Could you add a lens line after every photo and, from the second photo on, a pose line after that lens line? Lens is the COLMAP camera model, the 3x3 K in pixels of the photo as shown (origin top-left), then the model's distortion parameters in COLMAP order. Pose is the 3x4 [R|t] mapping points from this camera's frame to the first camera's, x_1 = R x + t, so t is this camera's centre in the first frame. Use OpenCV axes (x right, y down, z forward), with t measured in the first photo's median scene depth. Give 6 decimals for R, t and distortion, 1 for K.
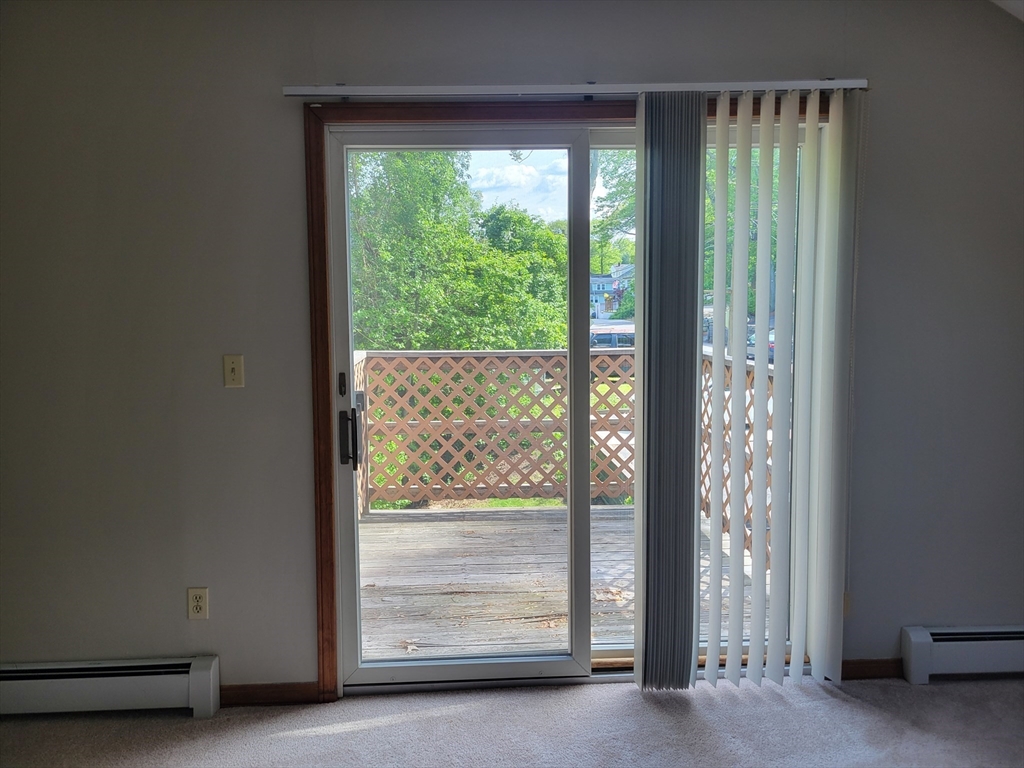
lens RADIAL K [[769.0, 0, 497.6], [0, 769.0, 387.4], [0, 0, 1]] dist [0.060120, -0.039779]
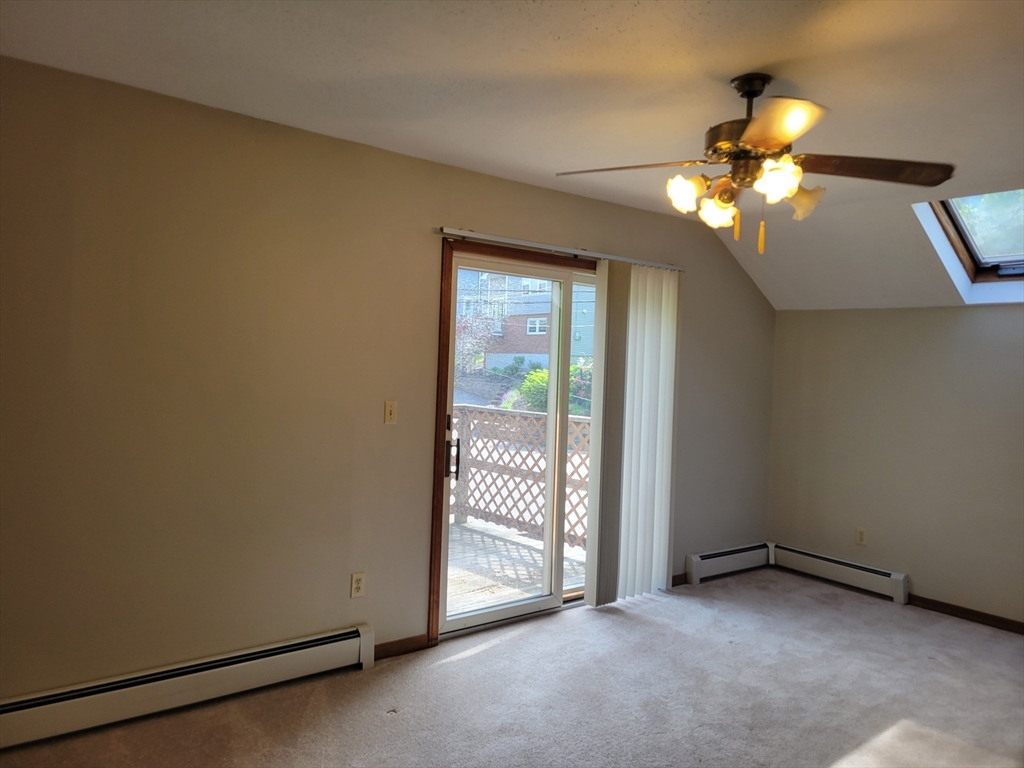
lens RADIAL K [[769.0, 0, 497.6], [0, 769.0, 387.4], [0, 0, 1]] dist [0.060120, -0.039779]
pose [[0.803163, 0.029548, 0.595025, -0.993125], [0.018404, 0.997062, -0.074354, 0.040361], [-0.595474, 0.070670, 0.800260, -0.238055]]
